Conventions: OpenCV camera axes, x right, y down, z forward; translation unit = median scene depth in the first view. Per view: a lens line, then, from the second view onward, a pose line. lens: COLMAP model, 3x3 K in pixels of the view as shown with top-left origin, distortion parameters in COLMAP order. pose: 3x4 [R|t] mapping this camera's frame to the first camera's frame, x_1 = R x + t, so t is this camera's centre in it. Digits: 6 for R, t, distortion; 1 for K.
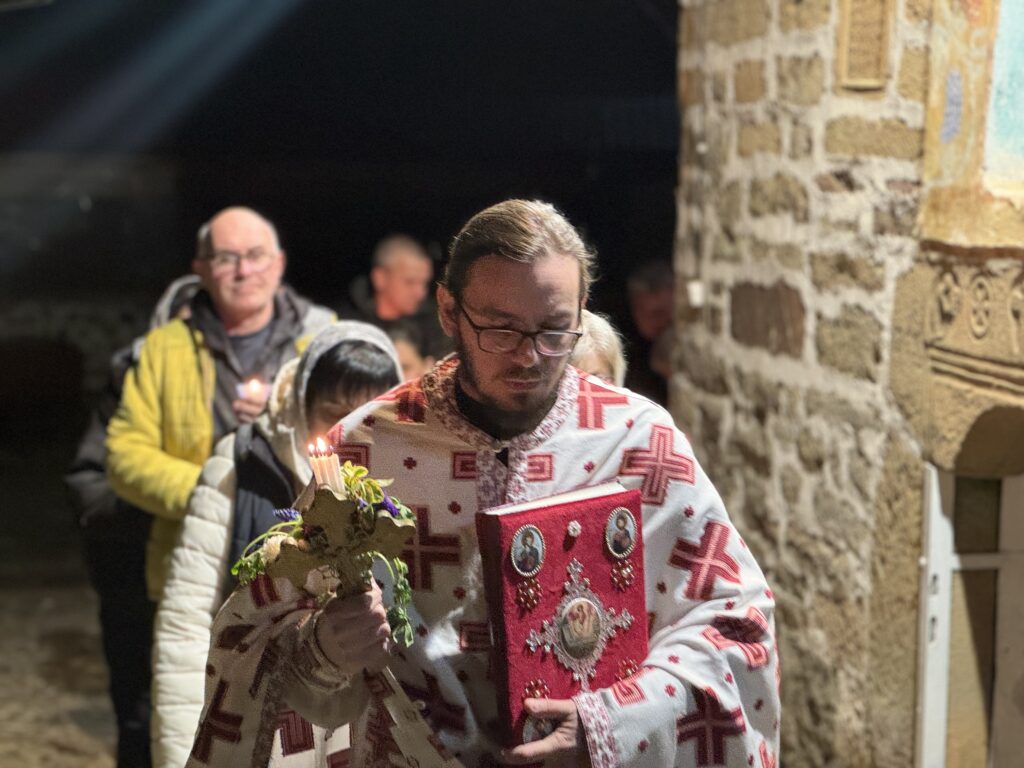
lens RADIAL K [[2270.7, 0, 509.8], [0, 2270.7, 378.4], [0, 0, 1]] dist [0.455124, 0.000000]
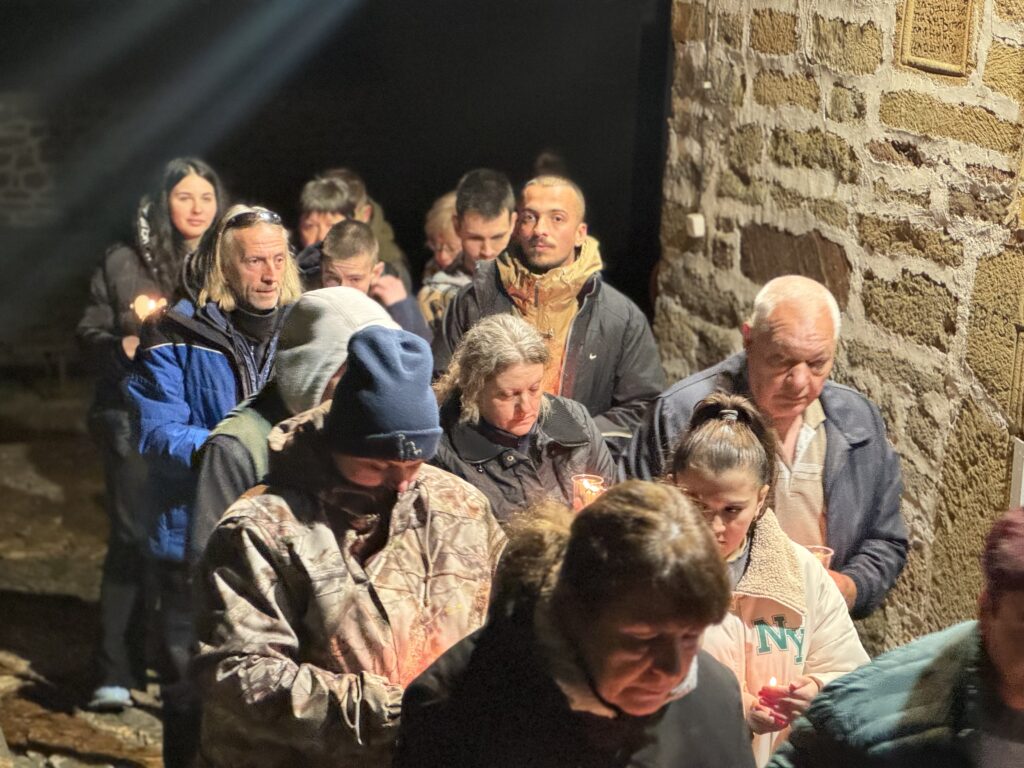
lens RADIAL K [[2270.7, 0, 516.3], [0, 2270.7, 388.3], [0, 0, 1]] dist [0.455124, 0.000000]
pose [[0.987695, -0.020029, 0.155105, -0.198868], [0.002213, 0.993456, 0.114193, -0.100593], [-0.156377, -0.112445, 0.981276, -0.023820]]
